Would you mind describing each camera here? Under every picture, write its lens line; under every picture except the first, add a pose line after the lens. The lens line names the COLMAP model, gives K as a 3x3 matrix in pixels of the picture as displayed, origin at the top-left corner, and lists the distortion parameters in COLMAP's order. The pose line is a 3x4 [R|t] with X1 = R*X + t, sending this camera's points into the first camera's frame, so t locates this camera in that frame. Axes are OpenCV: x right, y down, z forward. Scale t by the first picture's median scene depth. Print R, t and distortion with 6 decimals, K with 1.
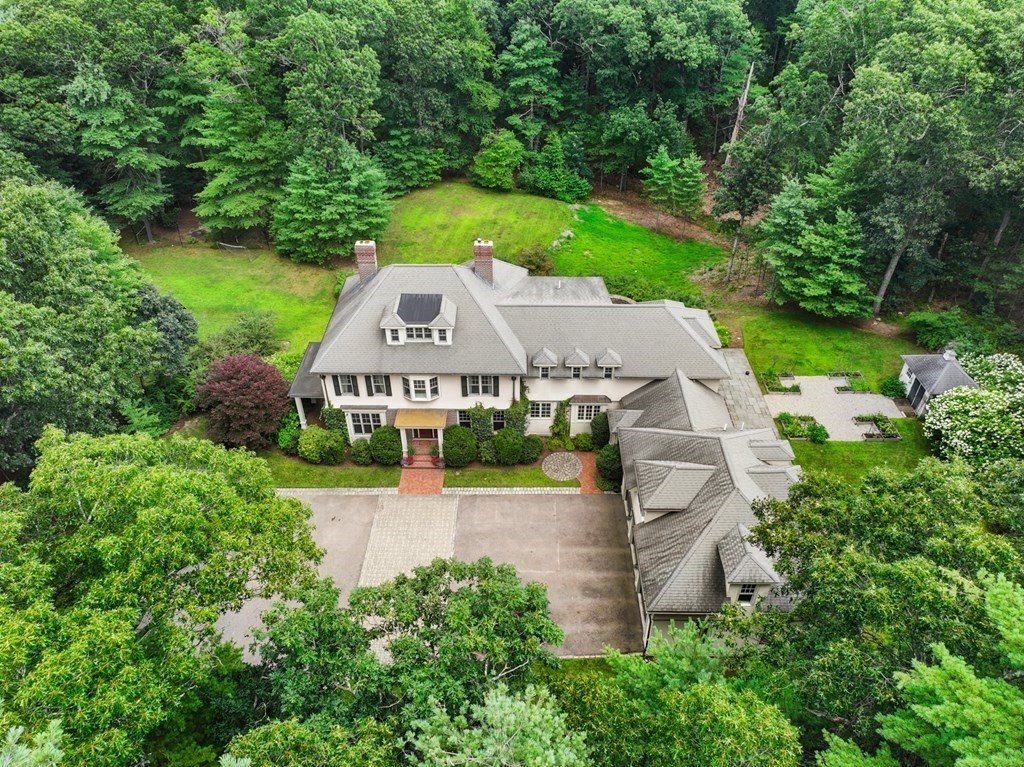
lens RADIAL K [[709.7, 0, 511.7], [0, 709.7, 382.0], [0, 0, 1]] dist [0.005706, 0.000105]
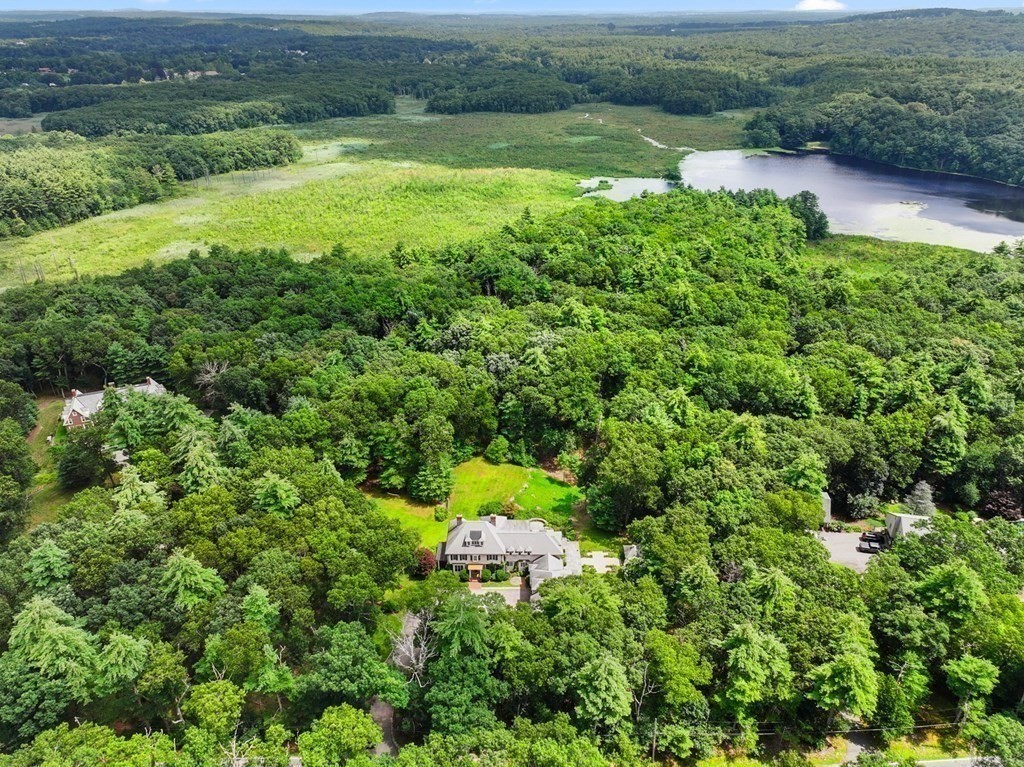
lens RADIAL K [[709.7, 0, 512.1], [0, 709.7, 381.0], [0, 0, 1]] dist [0.005706, 0.000105]
pose [[0.999989, -0.004370, 0.001770, 0.050511], [0.004622, 0.982754, -0.184860, -0.197643], [-0.000931, 0.184866, 0.982763, -2.558193]]
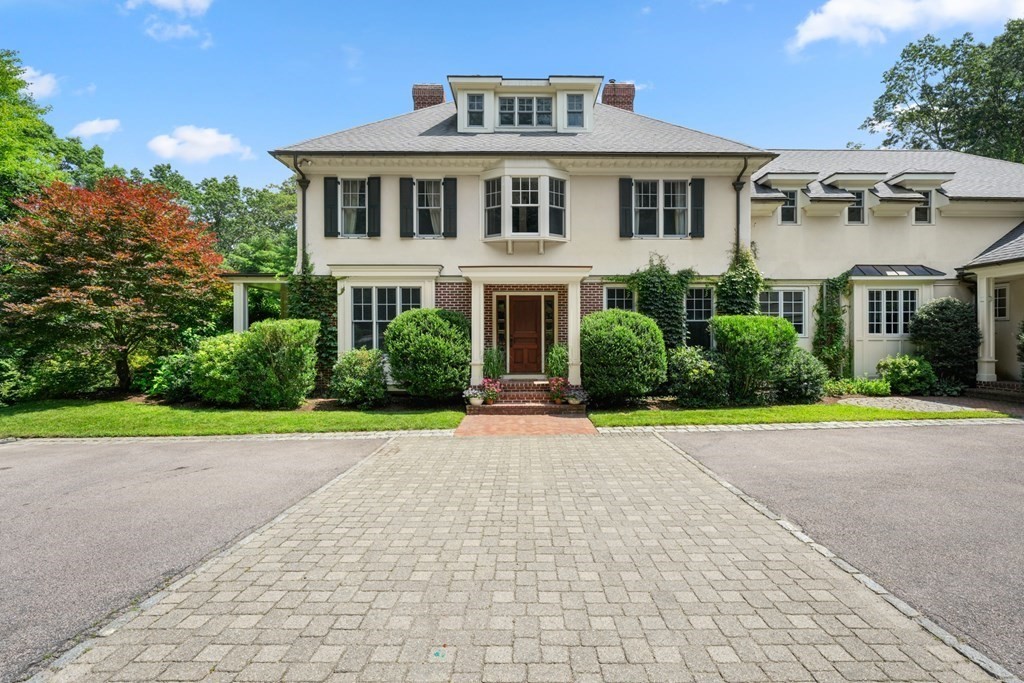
lens RADIAL K [[463.3, 0, 516.7], [0, 463.3, 345.3], [0, 0, 1]] dist [0.001360, 0.000692]
pose [[0.999676, 0.003706, 0.025176, -0.136314], [0.012283, 0.796191, -0.604921, 0.237295], [-0.022287, 0.605035, 0.795887, 0.800640]]
